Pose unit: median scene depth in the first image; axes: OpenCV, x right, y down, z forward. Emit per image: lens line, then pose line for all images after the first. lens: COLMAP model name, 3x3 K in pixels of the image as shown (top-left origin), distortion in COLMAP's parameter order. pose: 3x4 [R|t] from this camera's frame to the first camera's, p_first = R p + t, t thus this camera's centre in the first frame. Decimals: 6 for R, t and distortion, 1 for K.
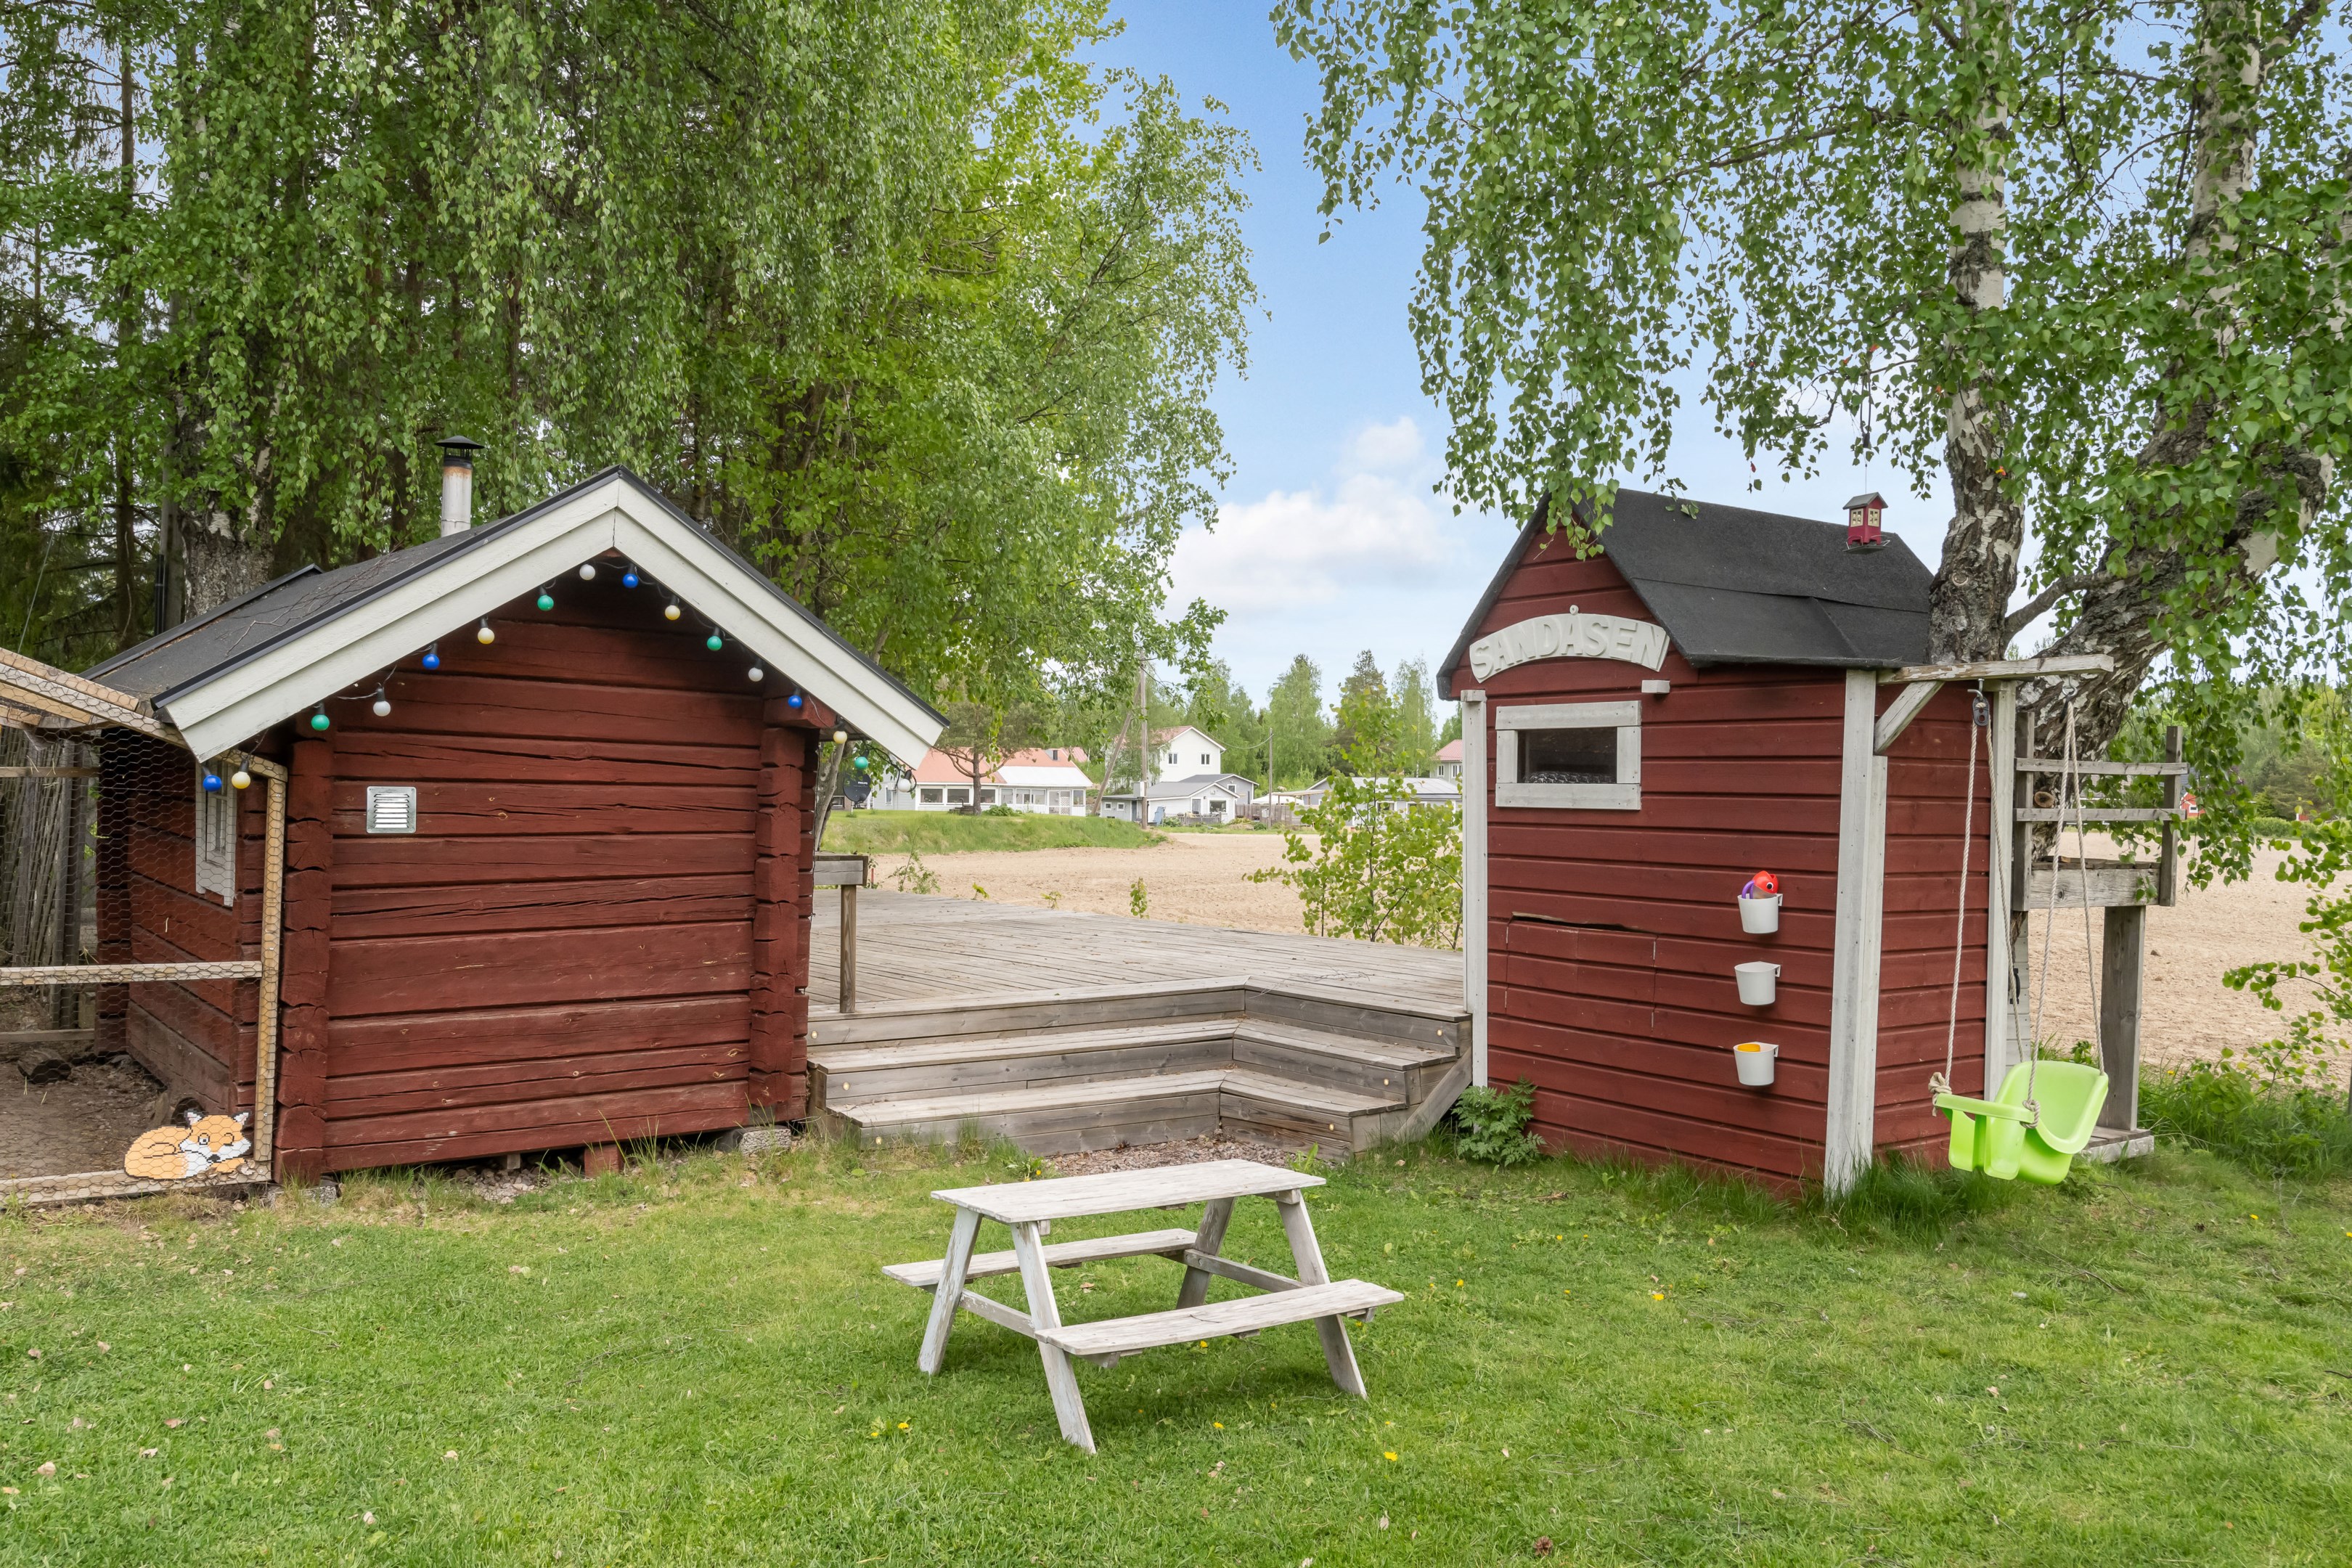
lens RADIAL K [[1830.2, 0, 1233.3], [0, 1830.2, 775.9], [0, 0, 1]] dist [-0.009738, 0.001458]
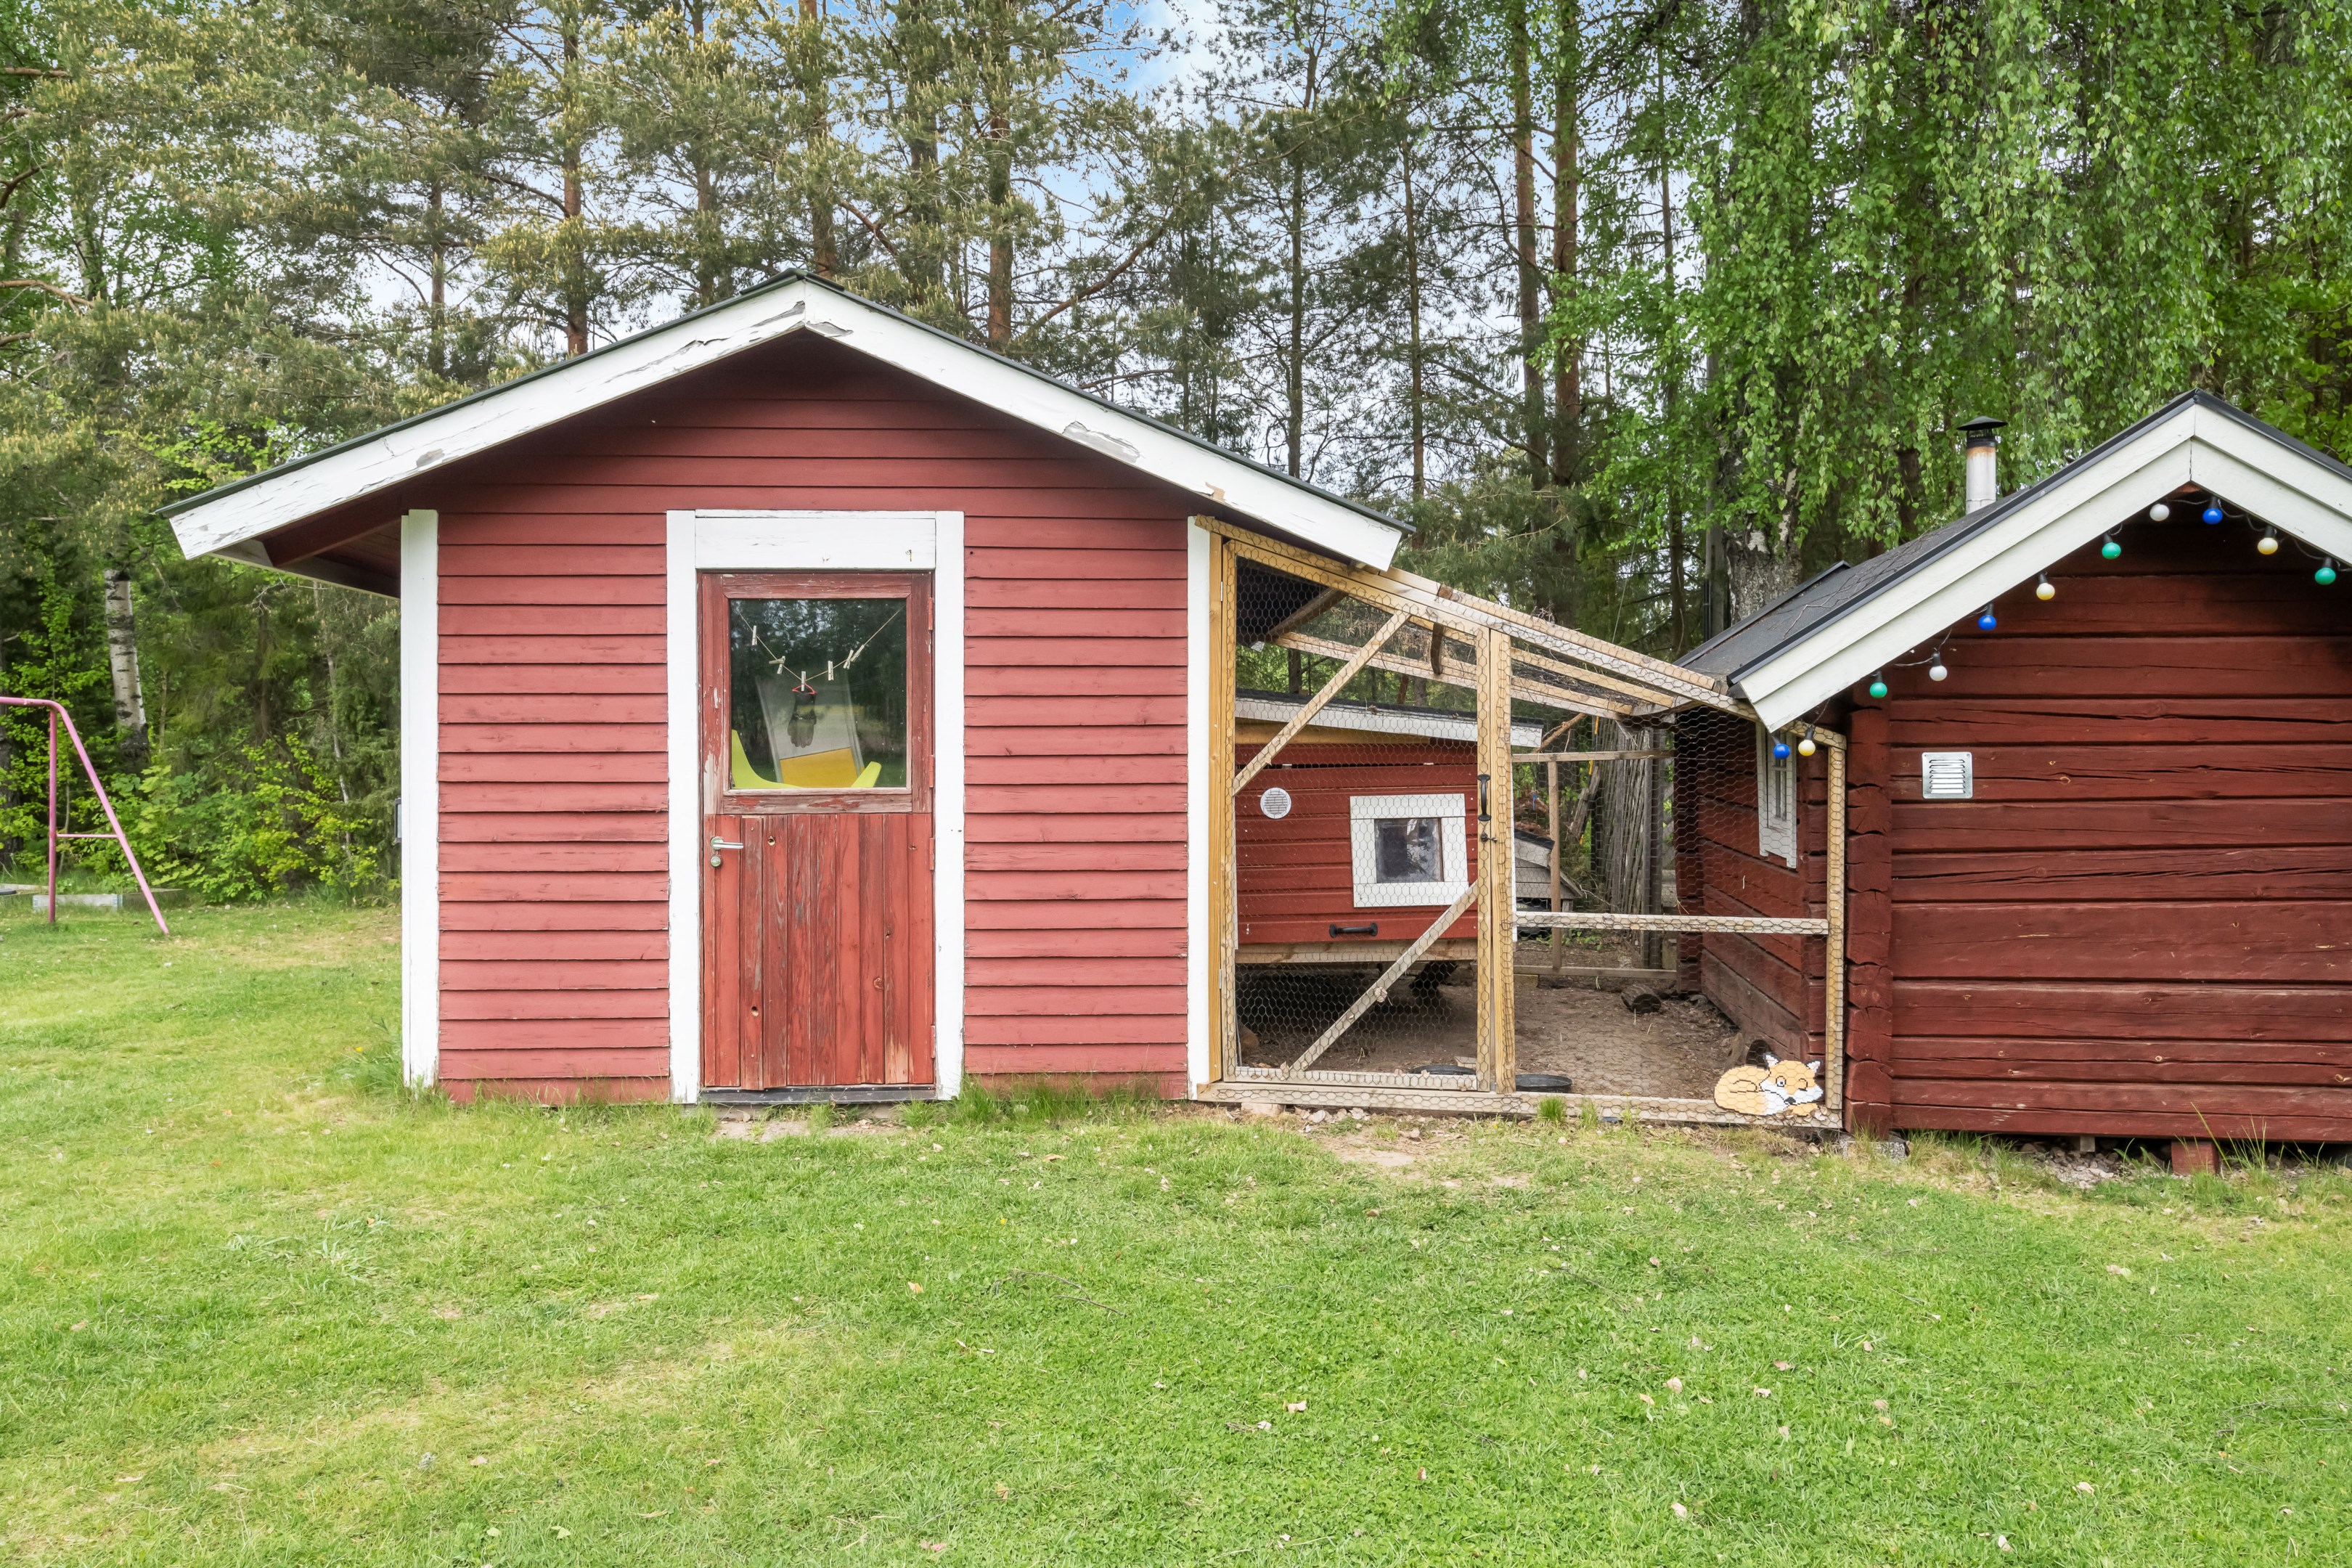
lens RADIAL K [[1533.6, 0, 1176.0], [0, 1533.6, 784.0], [0, 0, 1]] dist [0.003639, 0.001544]
pose [[0.656429, -0.017304, -0.754189, -0.107702], [0.023658, 0.999717, -0.002346, 0.016129], [0.754017, -0.016303, 0.656653, 0.131895]]
